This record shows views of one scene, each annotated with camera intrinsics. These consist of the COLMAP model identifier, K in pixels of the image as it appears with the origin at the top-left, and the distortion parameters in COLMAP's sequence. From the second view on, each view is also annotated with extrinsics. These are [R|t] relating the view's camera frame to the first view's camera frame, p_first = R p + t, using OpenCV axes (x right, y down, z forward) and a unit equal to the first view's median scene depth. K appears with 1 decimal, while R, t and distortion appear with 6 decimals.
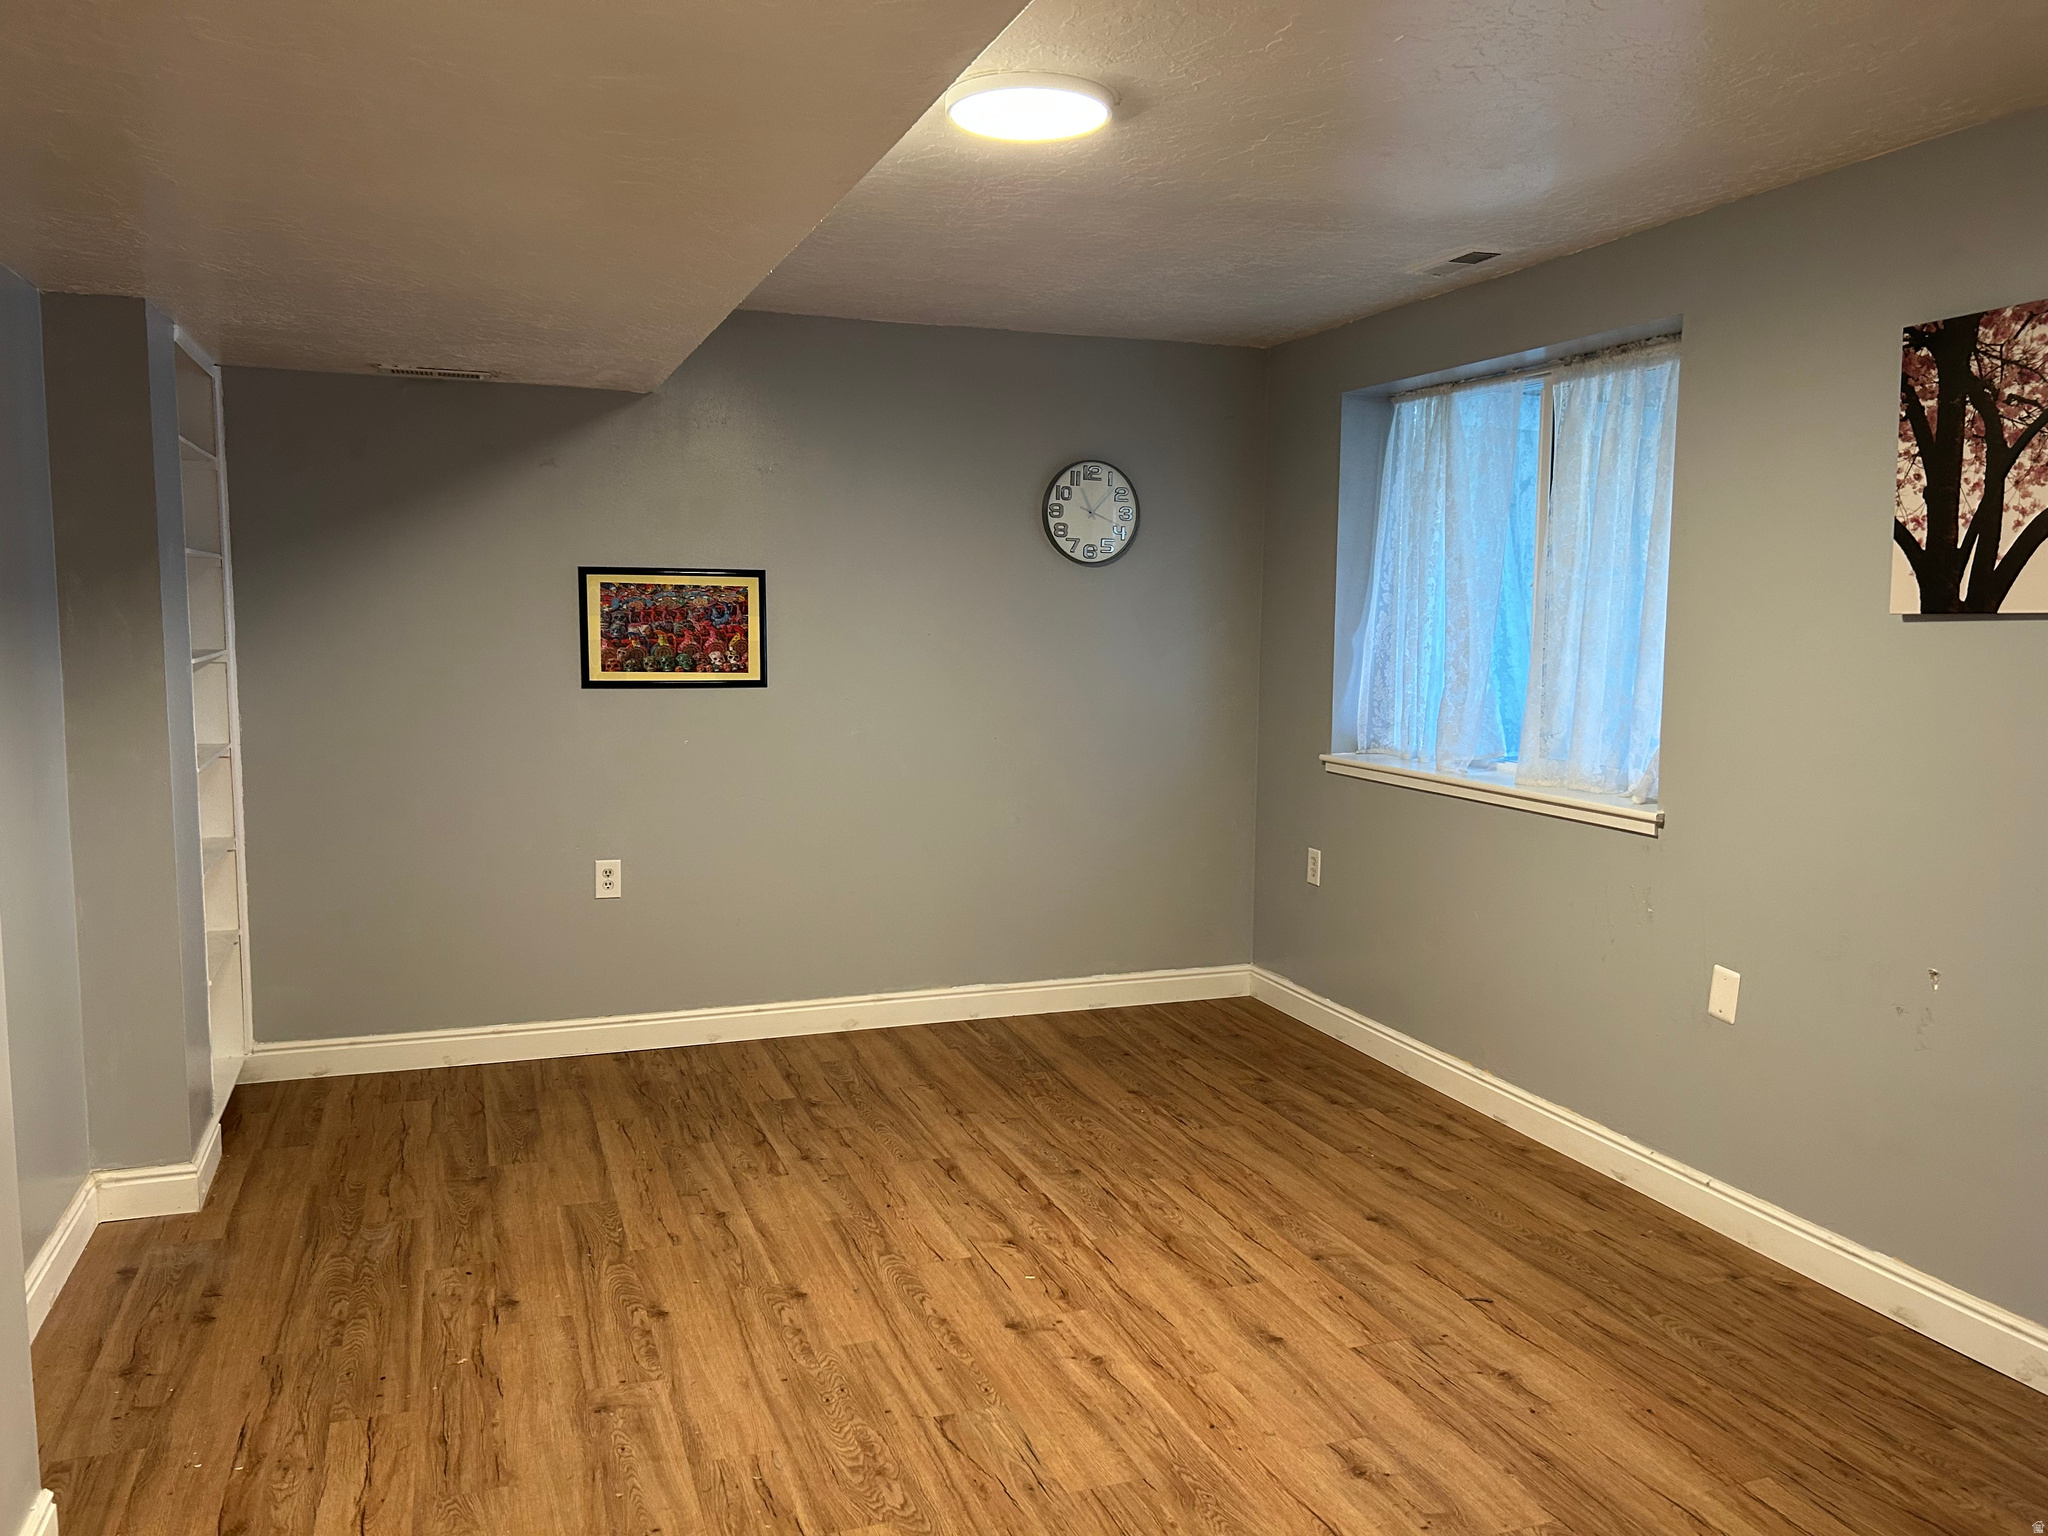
lens RADIAL K [[1535.7, 0, 1014.7], [0, 1535.7, 766.8], [0, 0, 1]] dist [0.062817, -0.066934]
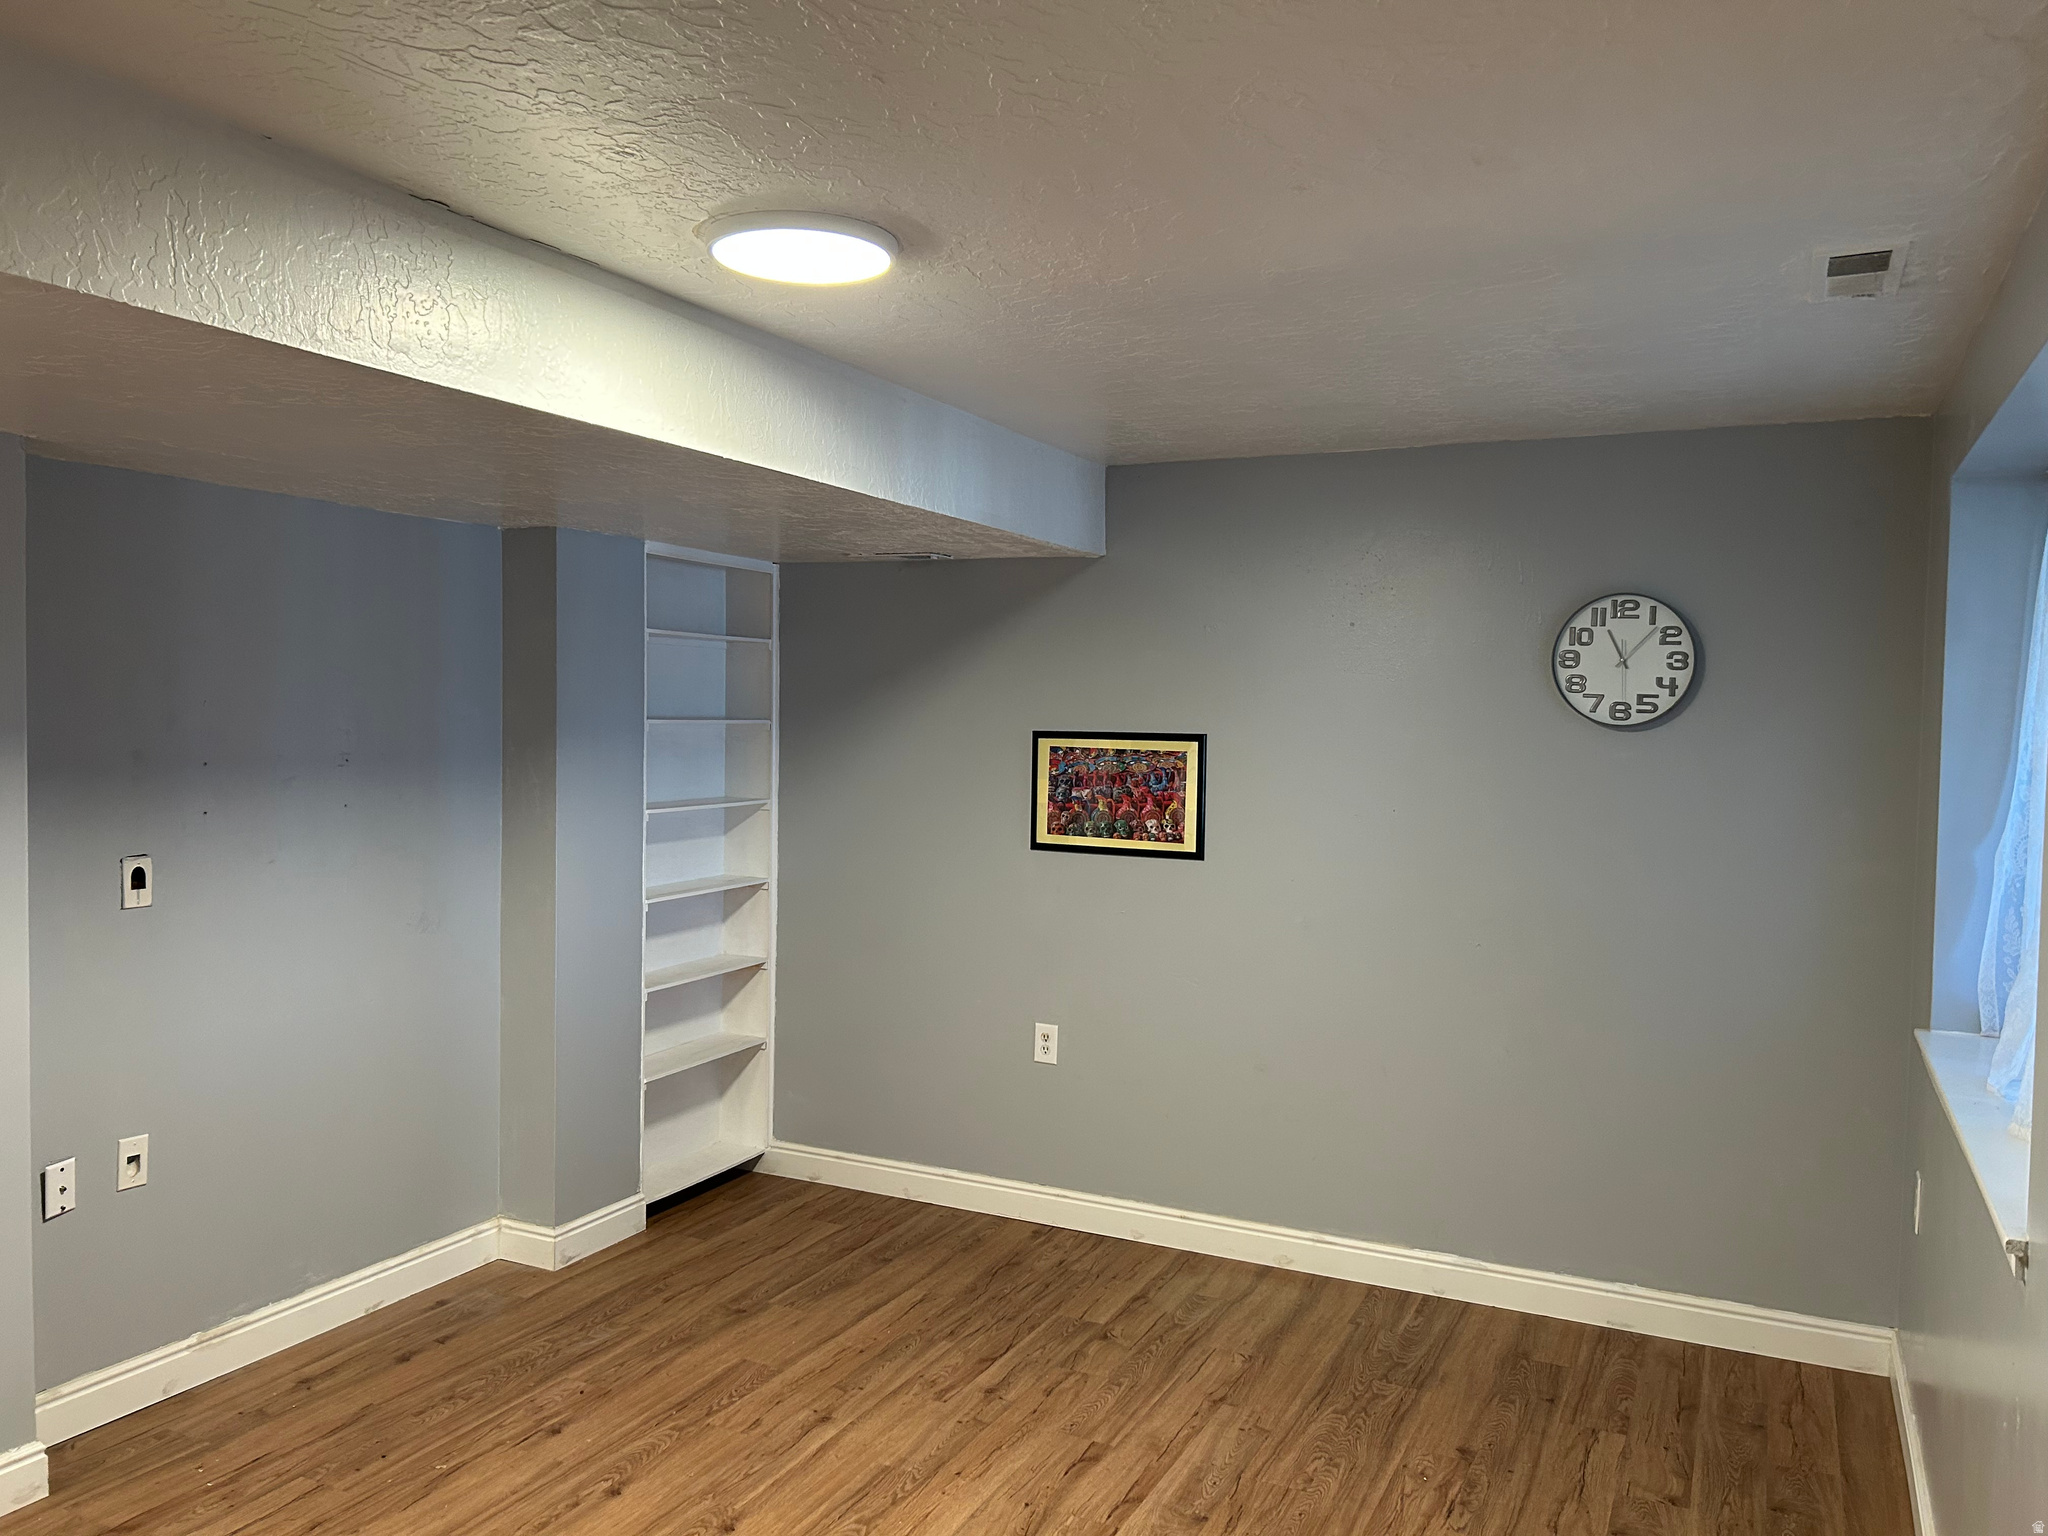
lens RADIAL K [[1535.7, 0, 1011.8], [0, 1535.7, 763.5], [0, 0, 1]] dist [0.062817, -0.066934]
pose [[0.698476, 0.026153, -0.715155, 0.431126], [-0.086355, 0.995110, -0.047950, -0.058269], [0.710404, 0.095249, 0.697319, 0.289318]]
